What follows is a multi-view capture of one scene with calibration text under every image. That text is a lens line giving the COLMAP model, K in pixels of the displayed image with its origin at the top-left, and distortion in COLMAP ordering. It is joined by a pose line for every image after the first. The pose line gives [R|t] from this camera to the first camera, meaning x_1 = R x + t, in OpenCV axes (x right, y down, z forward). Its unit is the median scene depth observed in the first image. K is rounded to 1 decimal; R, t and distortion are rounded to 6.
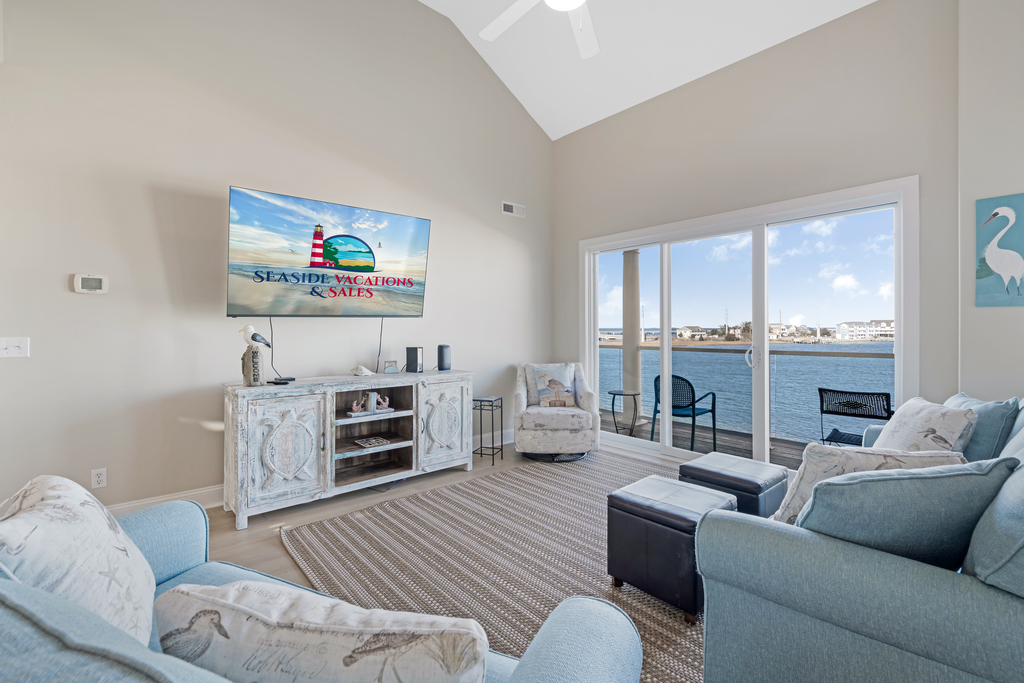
lens RADIAL K [[457.0, 0, 512.8], [0, 457.0, 325.9], [0, 0, 1]] dist [-0.001879, -0.000018]
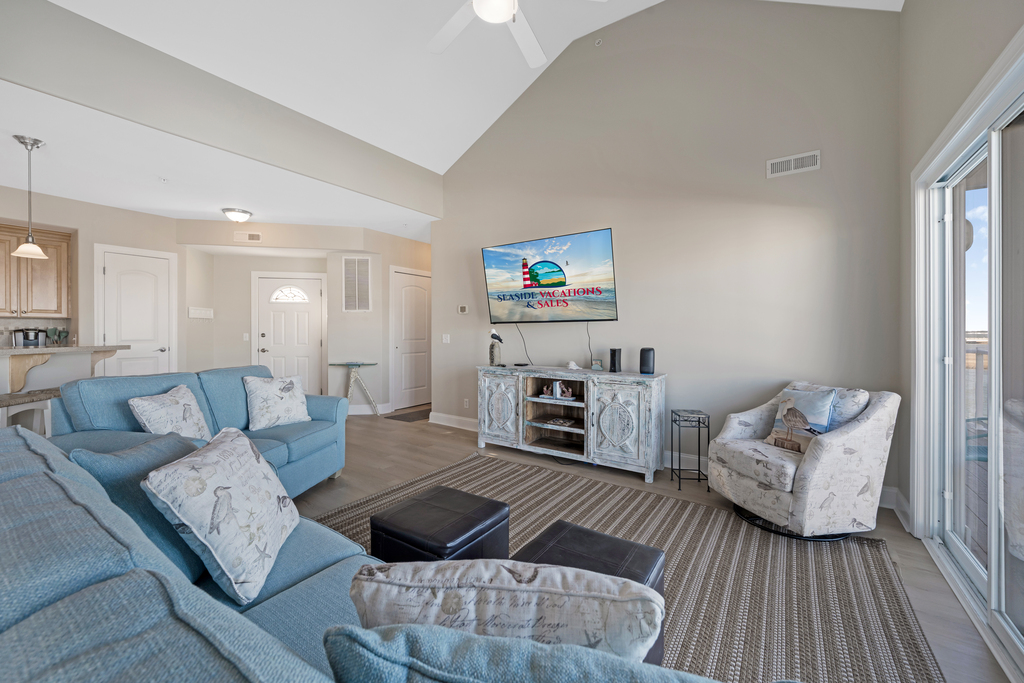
lens RADIAL K [[409.4, 0, 507.5], [0, 409.4, 332.8], [0, 0, 1]] dist [0.000252, -0.000233]
pose [[0.255055, 0.008425, -0.966890, 0.763330], [-0.005611, 0.999958, 0.007233, 0.002730], [0.966910, 0.003581, 0.255091, 0.591651]]
